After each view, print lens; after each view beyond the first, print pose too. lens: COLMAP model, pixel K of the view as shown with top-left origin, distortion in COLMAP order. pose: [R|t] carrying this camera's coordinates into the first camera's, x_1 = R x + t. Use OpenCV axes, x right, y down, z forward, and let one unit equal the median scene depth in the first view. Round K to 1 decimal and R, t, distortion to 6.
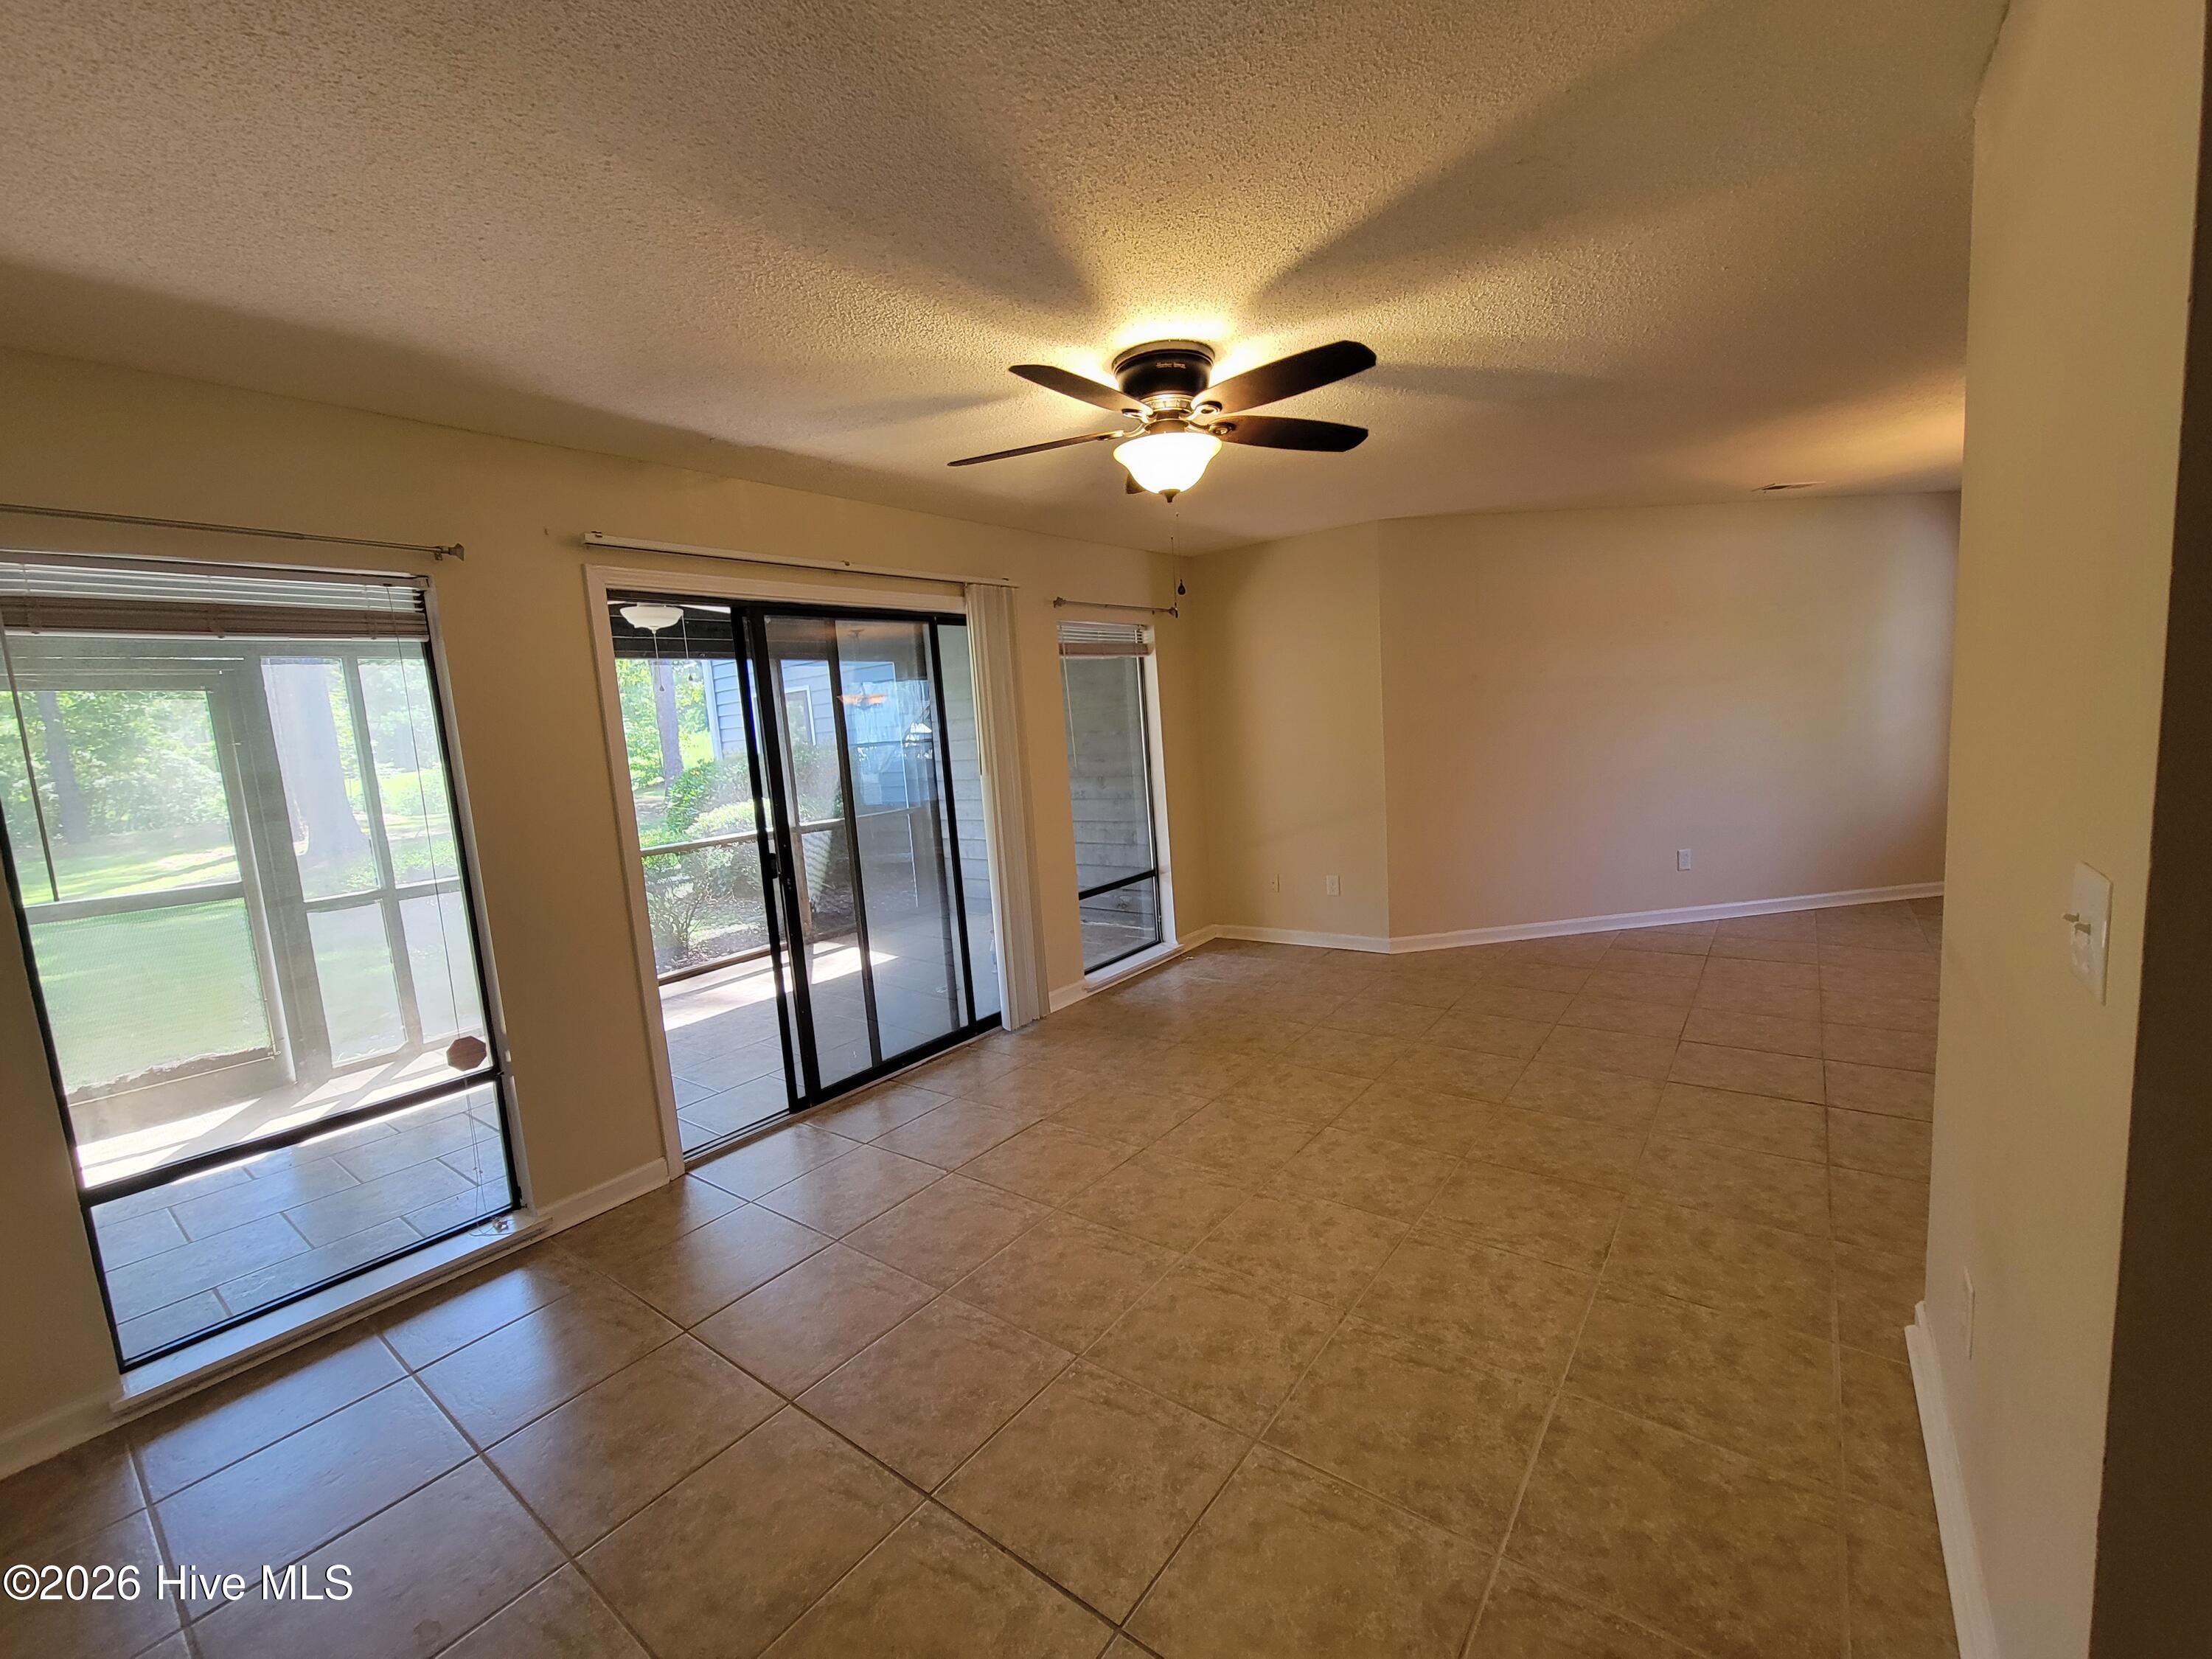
lens RADIAL K [[900.2, 0, 1099.1], [0, 900.2, 837.9], [0, 0, 1]] dist [0.001338, 0.000281]
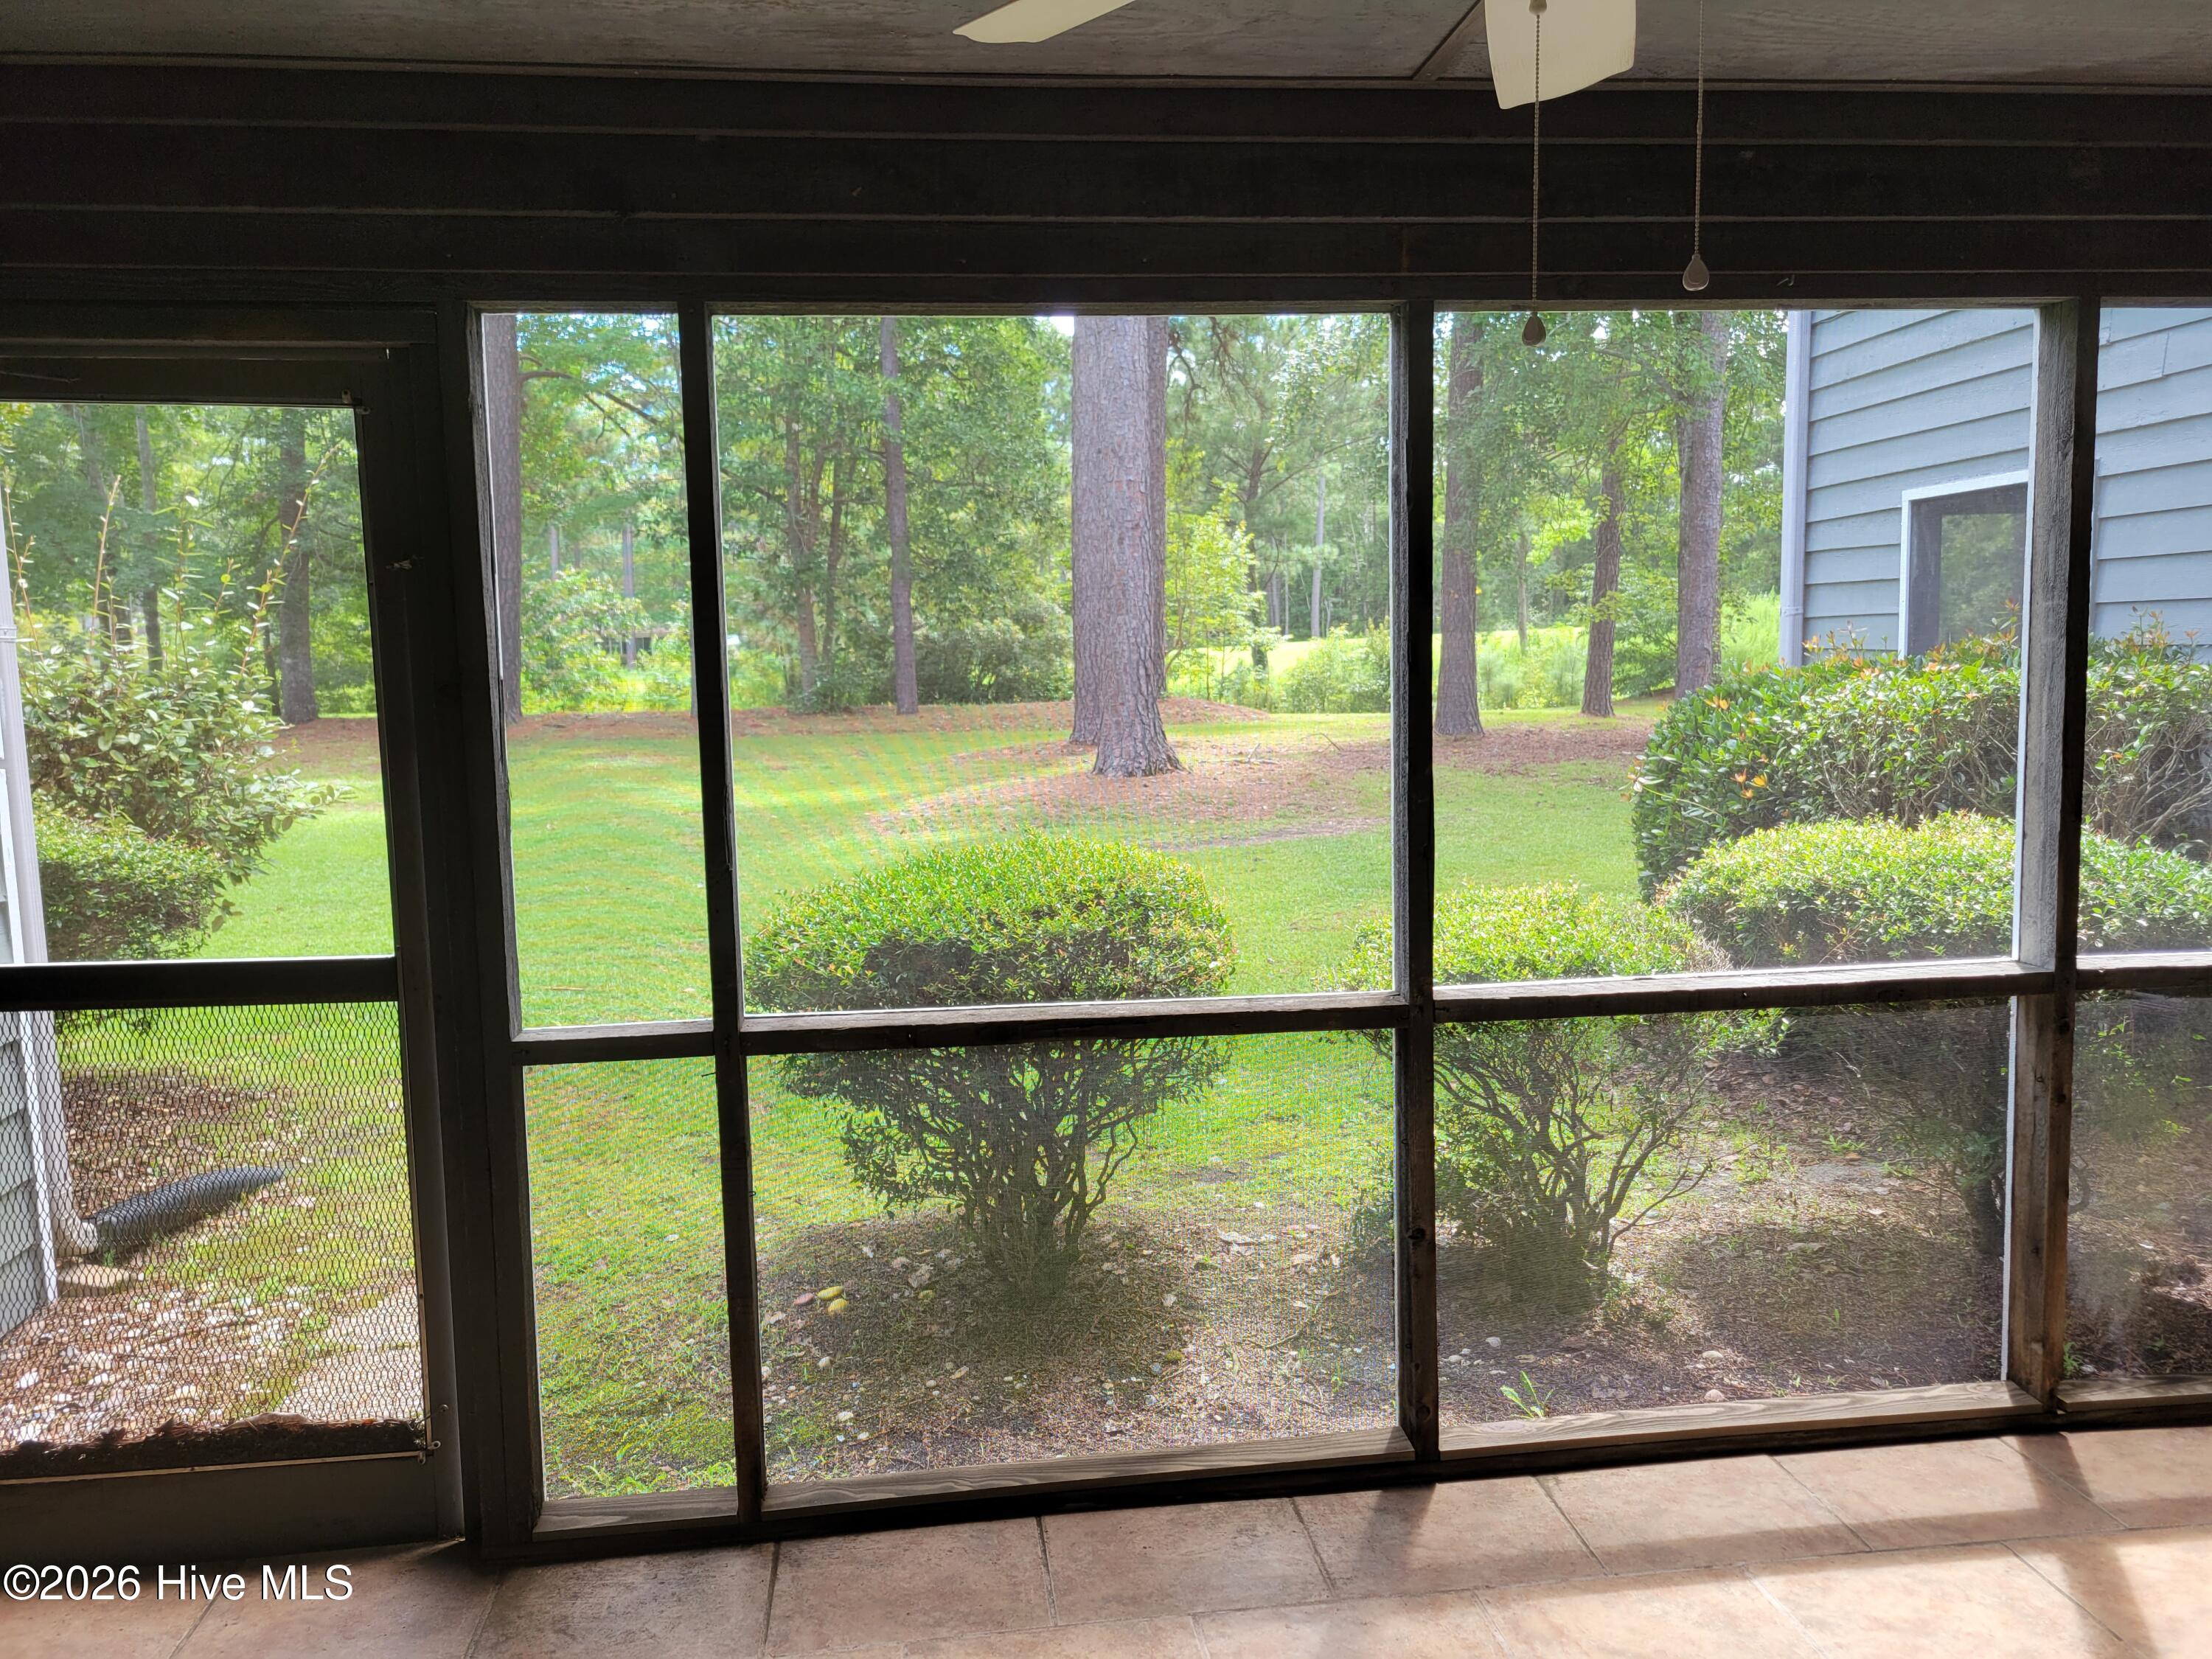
lens RADIAL K [[1654.2, 0, 1077.1], [0, 1654.2, 842.7], [0, 0, 1]] dist [0.046593, -0.023333]
pose [[0.696394, 0.140486, -0.703775, -0.283683], [-0.120396, 0.989624, 0.078412, -0.072152], [0.707488, 0.030126, 0.706083, 0.659676]]
